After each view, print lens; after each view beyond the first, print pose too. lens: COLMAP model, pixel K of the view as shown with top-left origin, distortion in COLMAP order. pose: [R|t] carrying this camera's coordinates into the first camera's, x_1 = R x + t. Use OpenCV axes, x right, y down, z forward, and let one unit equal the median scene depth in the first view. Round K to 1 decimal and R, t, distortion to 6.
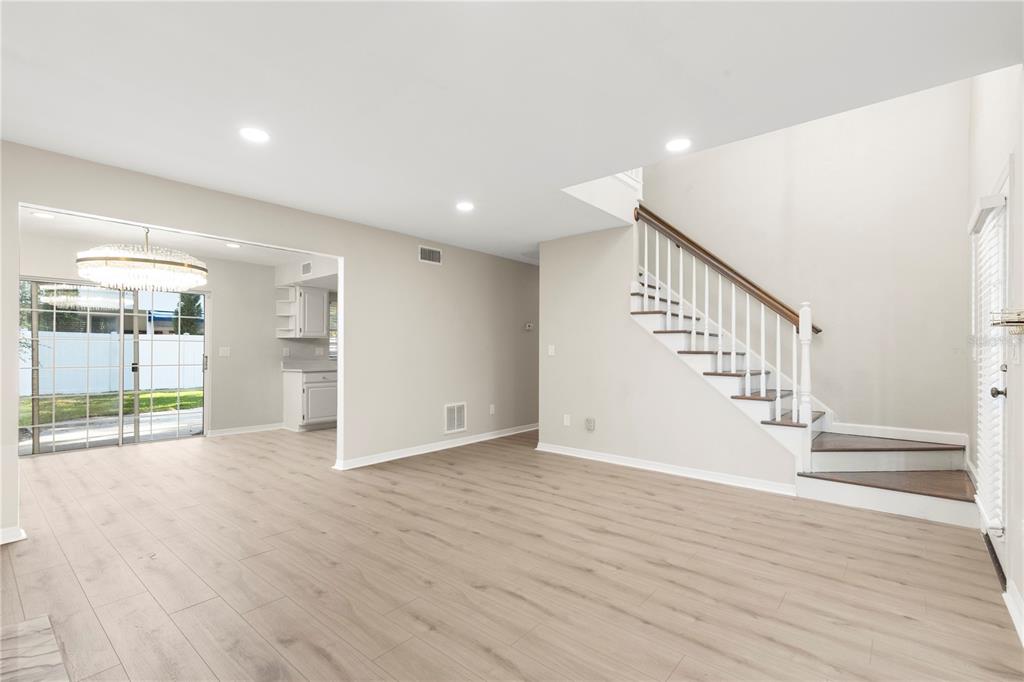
lens RADIAL K [[460.7, 0, 528.9], [0, 460.7, 348.0], [0, 0, 1]] dist [0.000485, -0.001339]
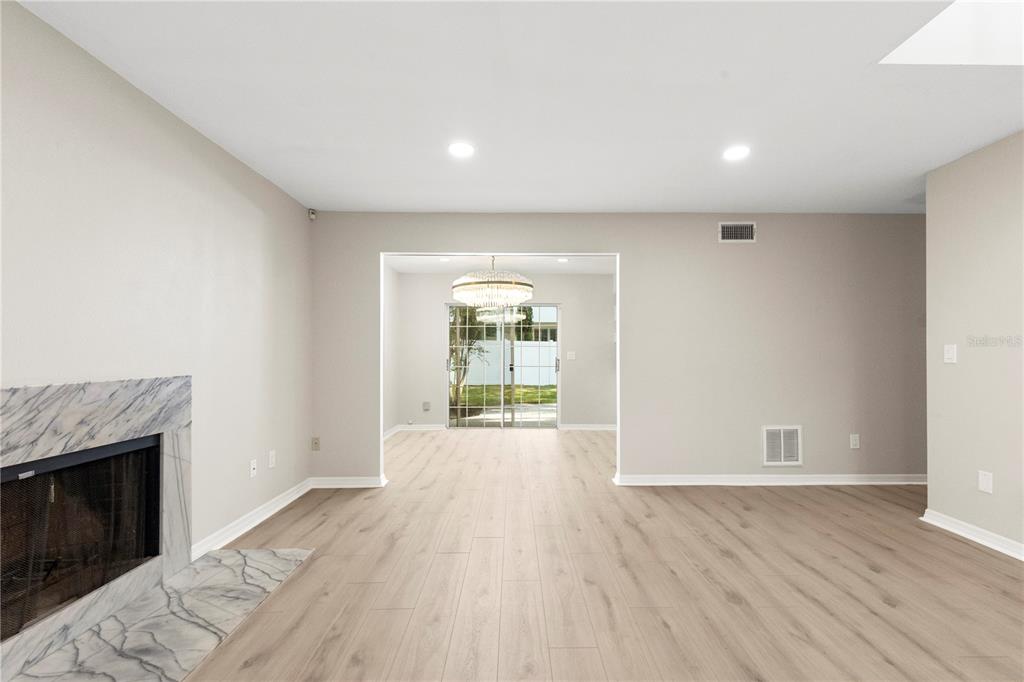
lens RADIAL K [[460.7, 0, 514.5], [0, 460.7, 345.8], [0, 0, 1]] dist [0.000485, -0.001339]
pose [[0.641827, -0.014838, -0.766706, 0.140311], [0.005048, 0.999873, -0.015124, 0.000911], [0.766833, 0.005837, 0.641820, 0.209075]]
